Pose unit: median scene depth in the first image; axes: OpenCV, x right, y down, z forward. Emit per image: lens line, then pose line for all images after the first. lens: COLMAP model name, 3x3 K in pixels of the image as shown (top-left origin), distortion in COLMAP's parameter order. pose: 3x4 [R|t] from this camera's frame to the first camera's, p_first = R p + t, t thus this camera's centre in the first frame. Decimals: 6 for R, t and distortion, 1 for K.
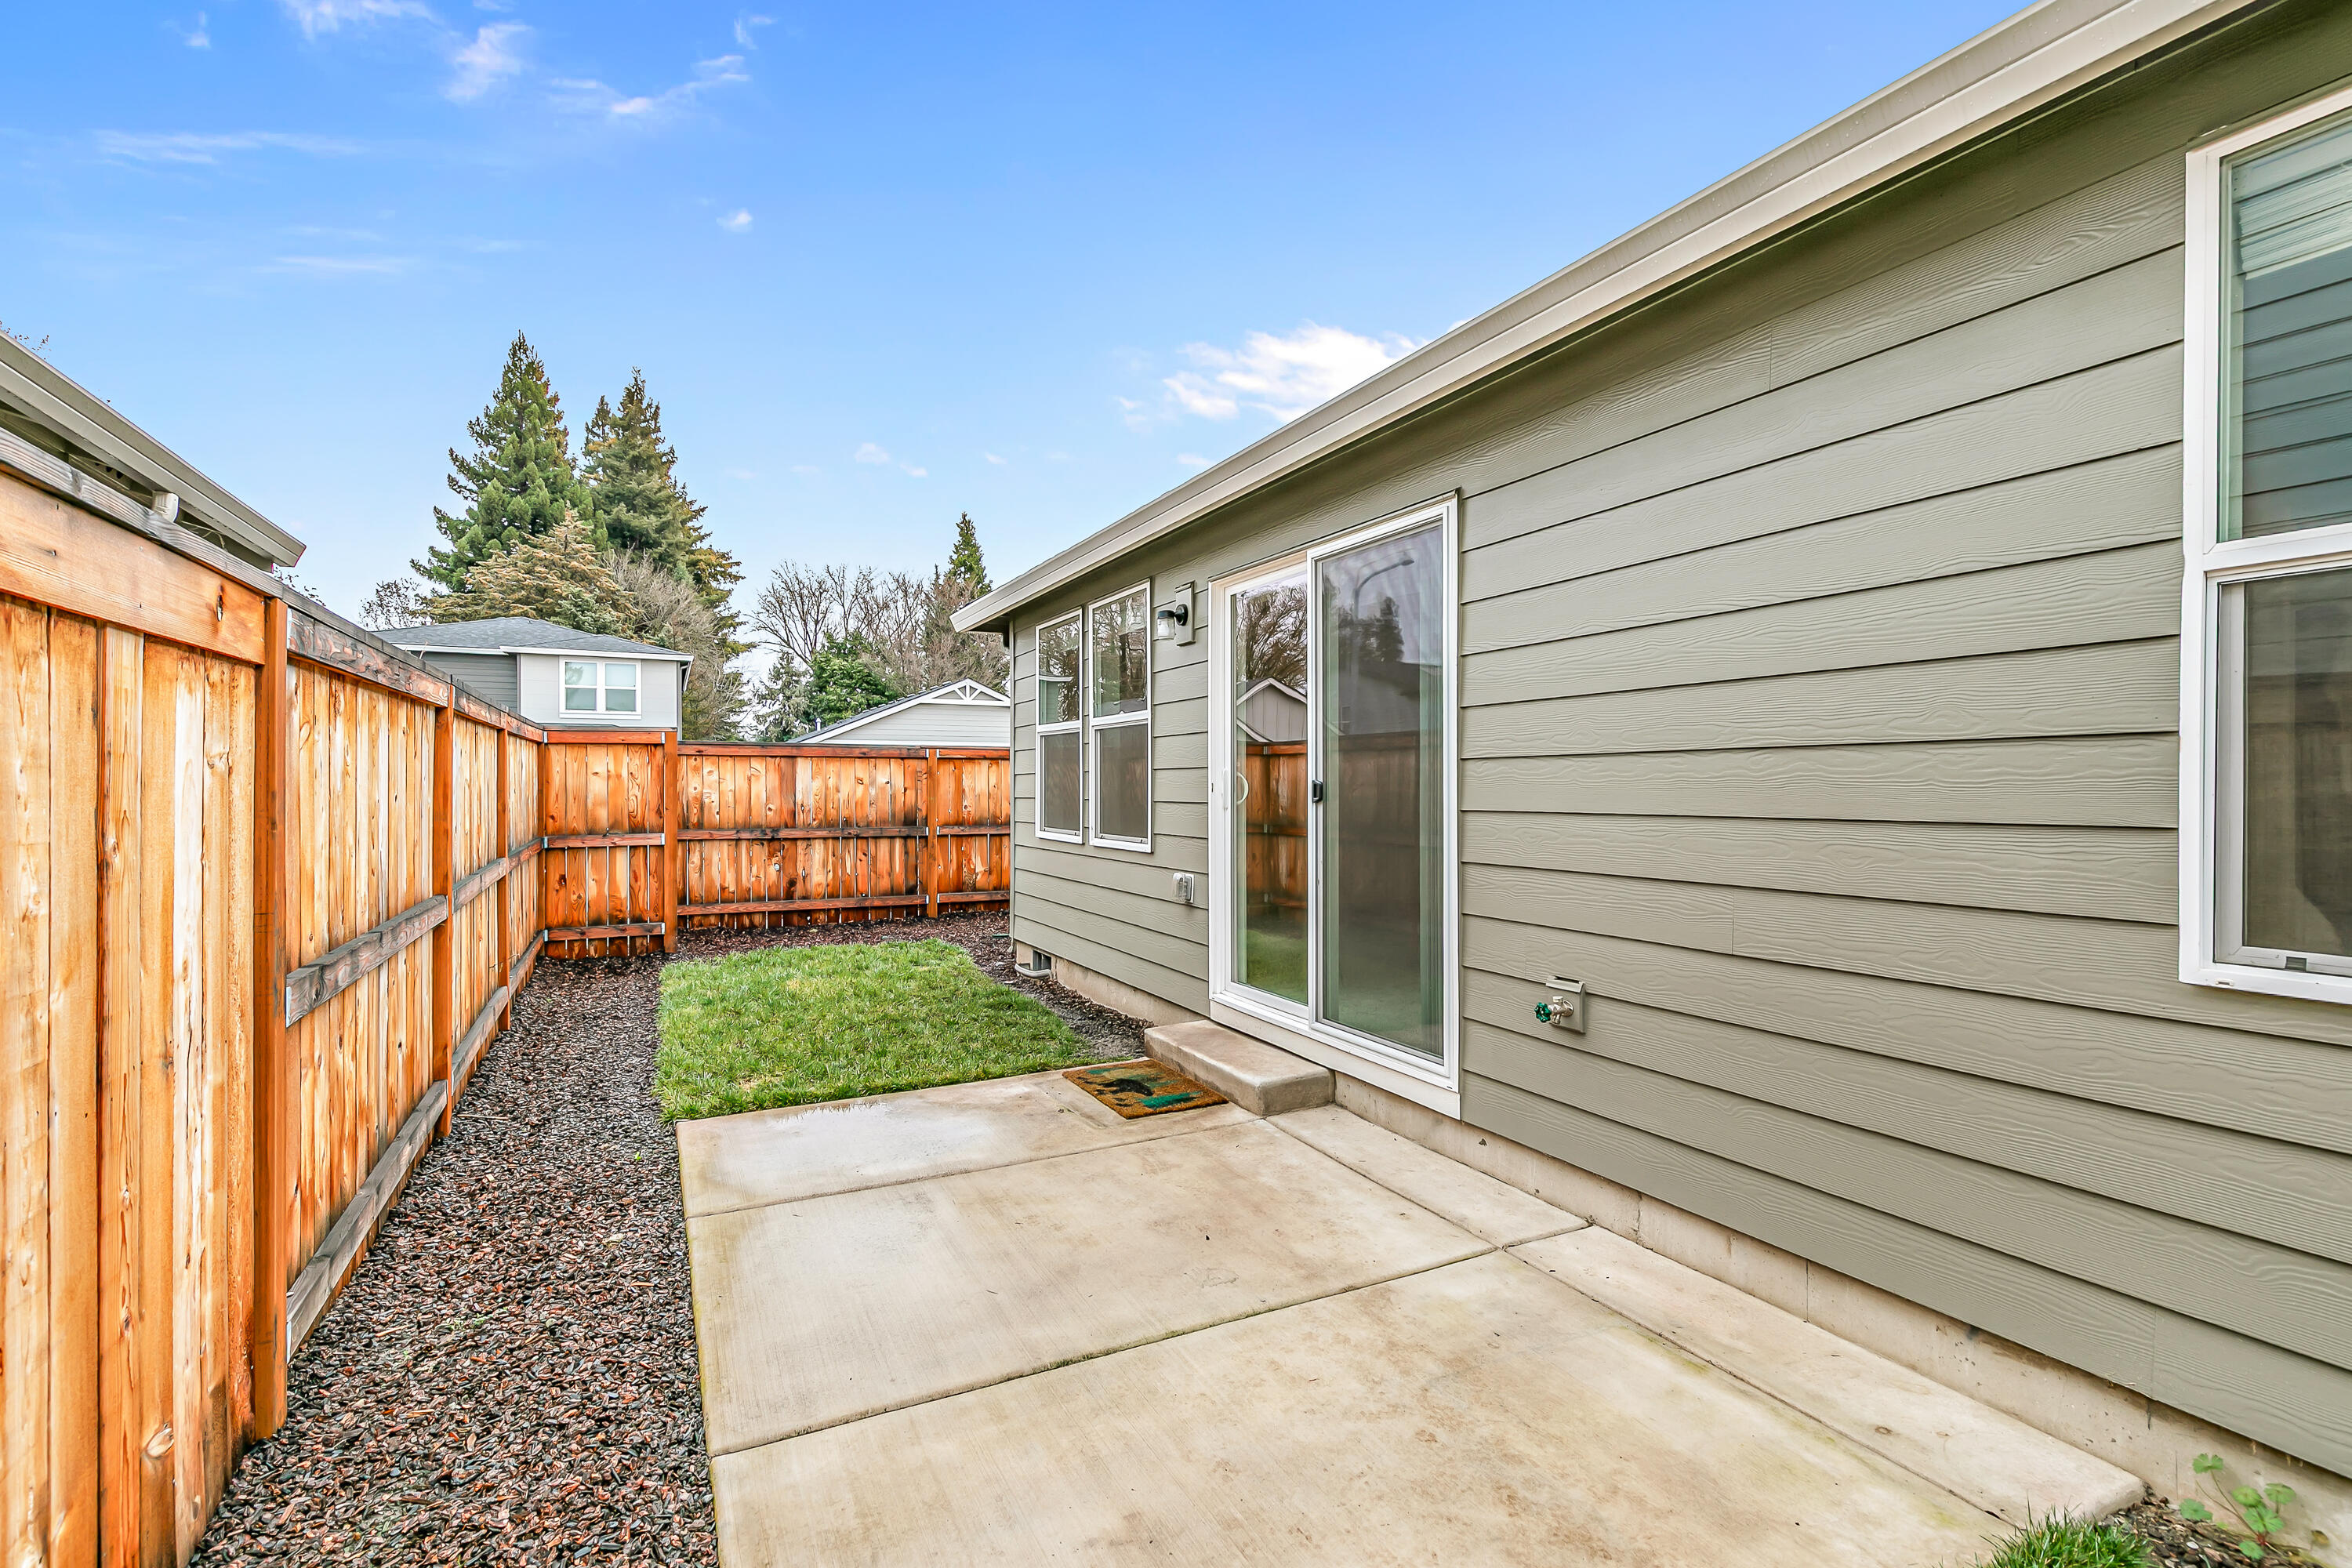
lens RADIAL K [[1061.7, 0, 1182.7], [0, 1061.7, 750.9], [0, 0, 1]] dist [0.006738, -0.000053]
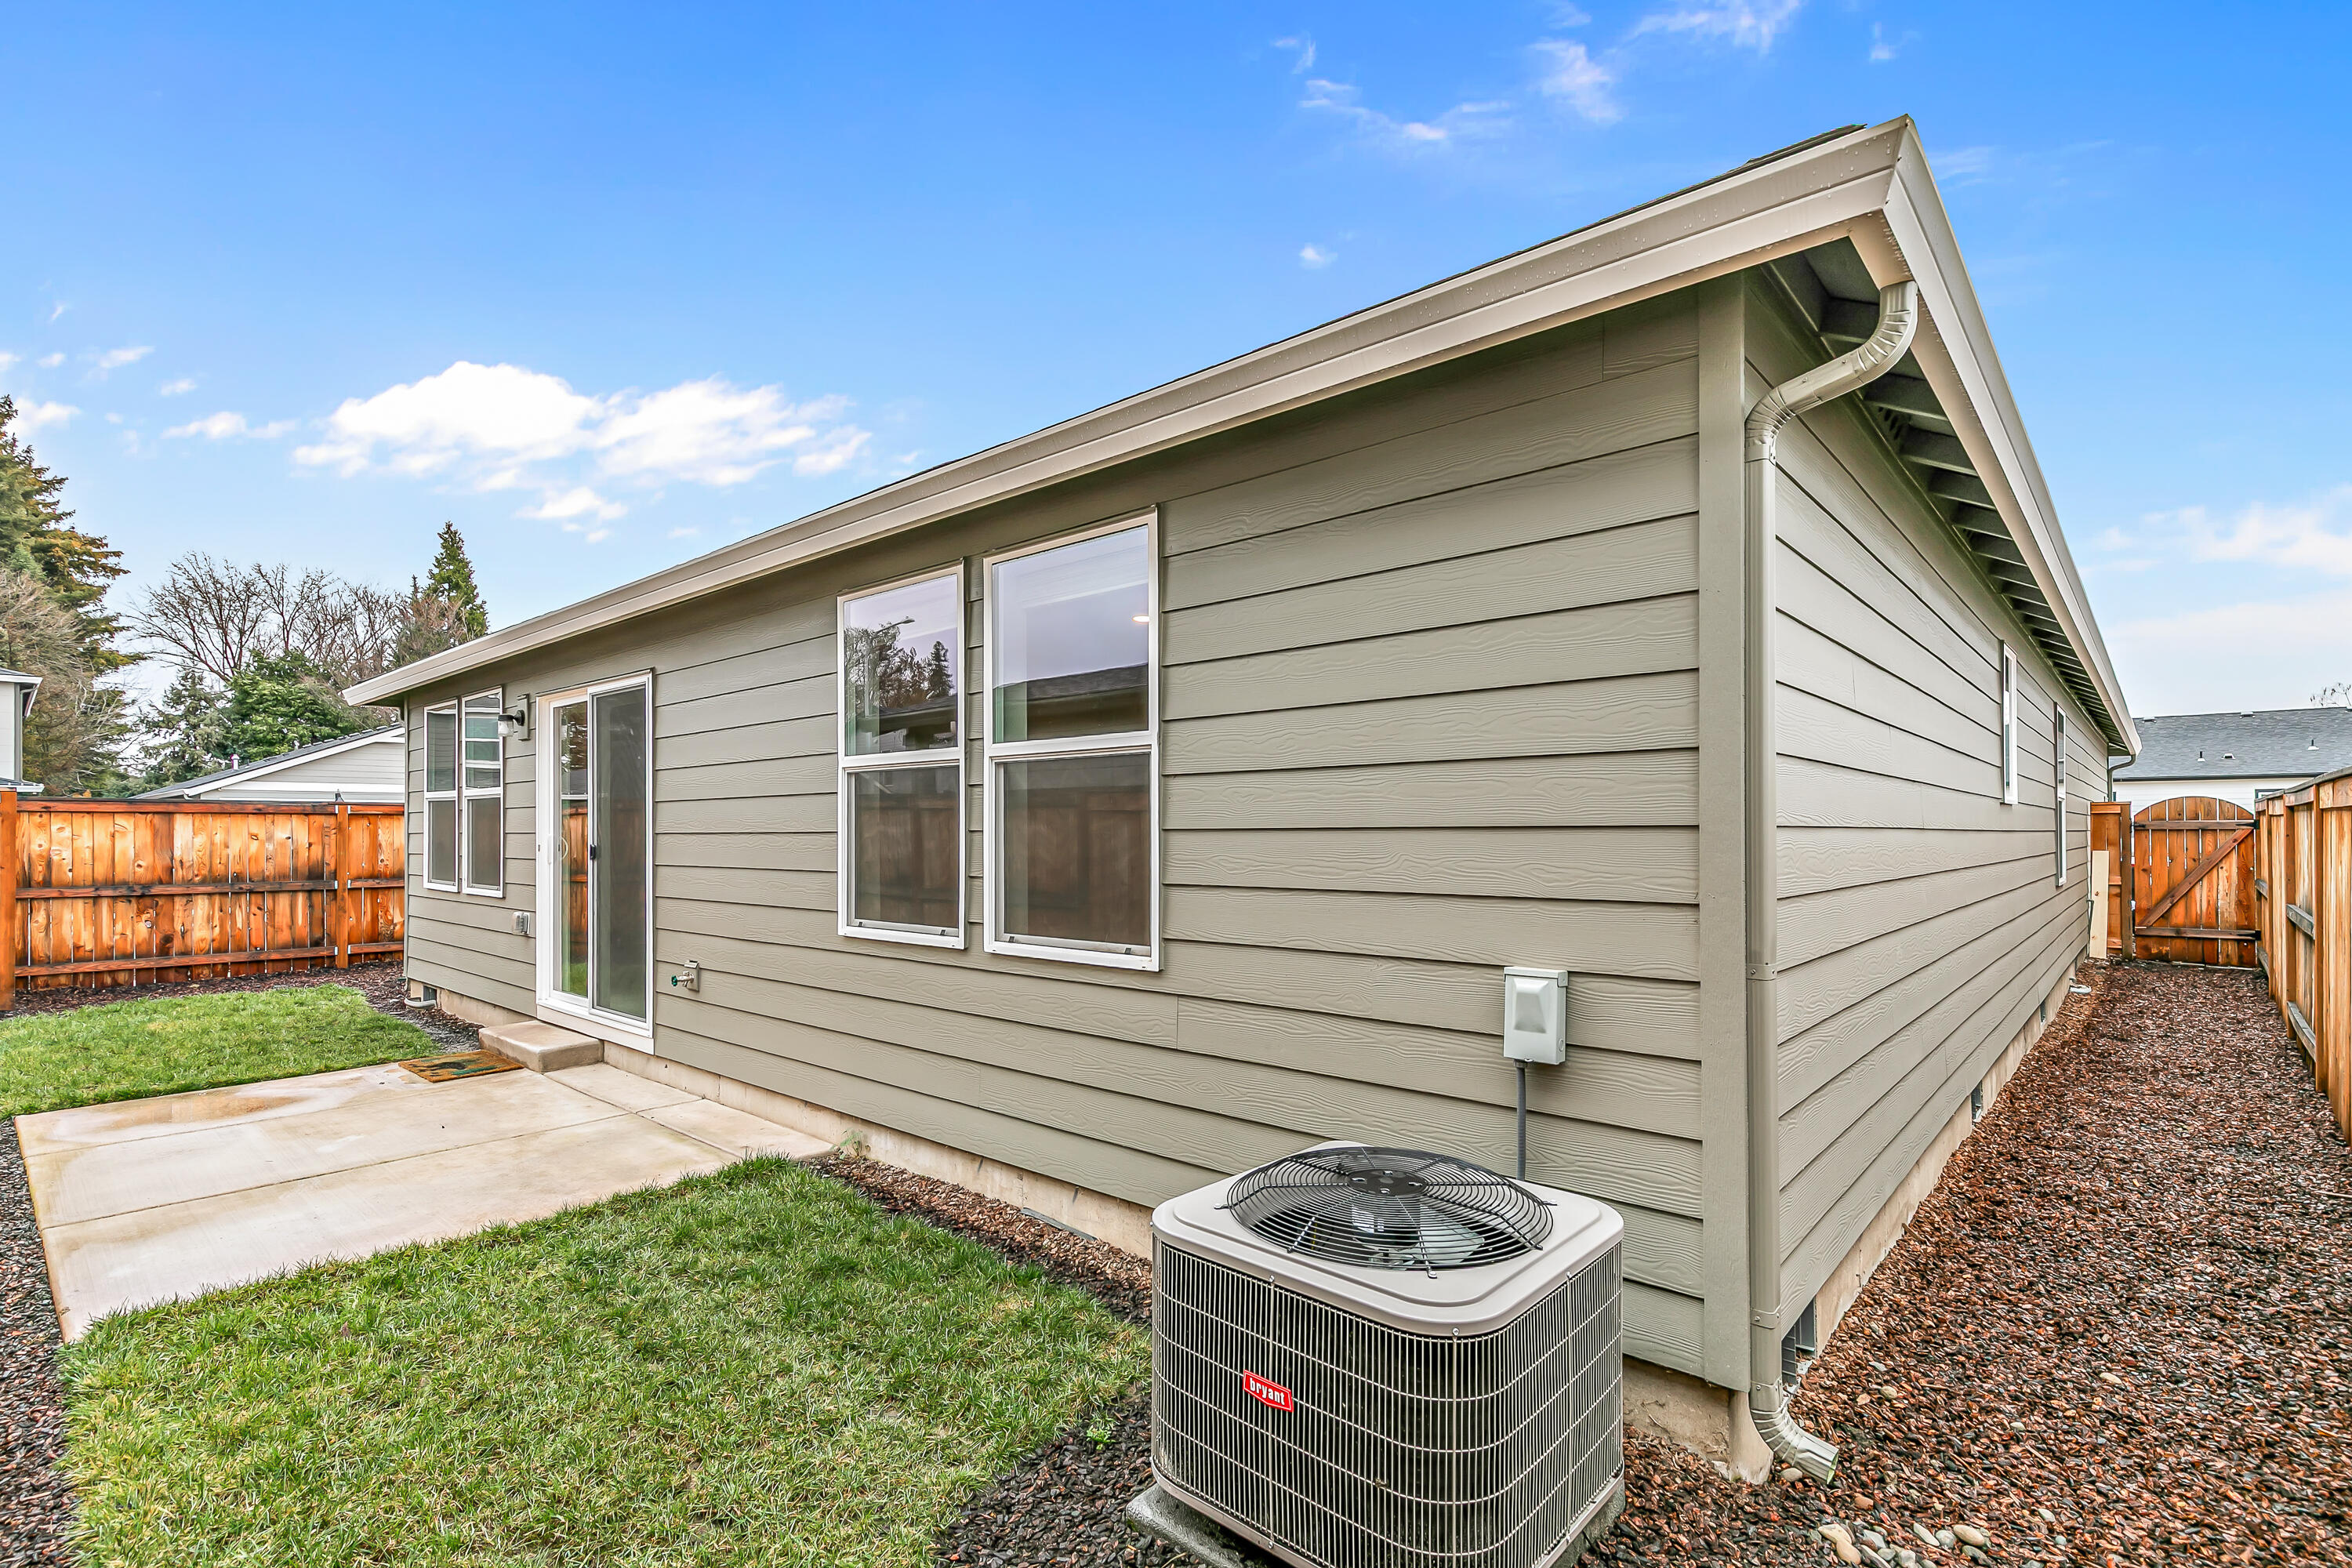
lens RADIAL K [[1100.0, 0, 1189.0], [0, 1100.0, 798.0], [0, 0, 1]] dist [0.005839, -0.000696]
pose [[0.931576, 0.008410, 0.363449, 0.147017], [-0.010302, 0.999942, 0.003268, -0.021671], [-0.363401, -0.006789, 0.931608, -0.312740]]
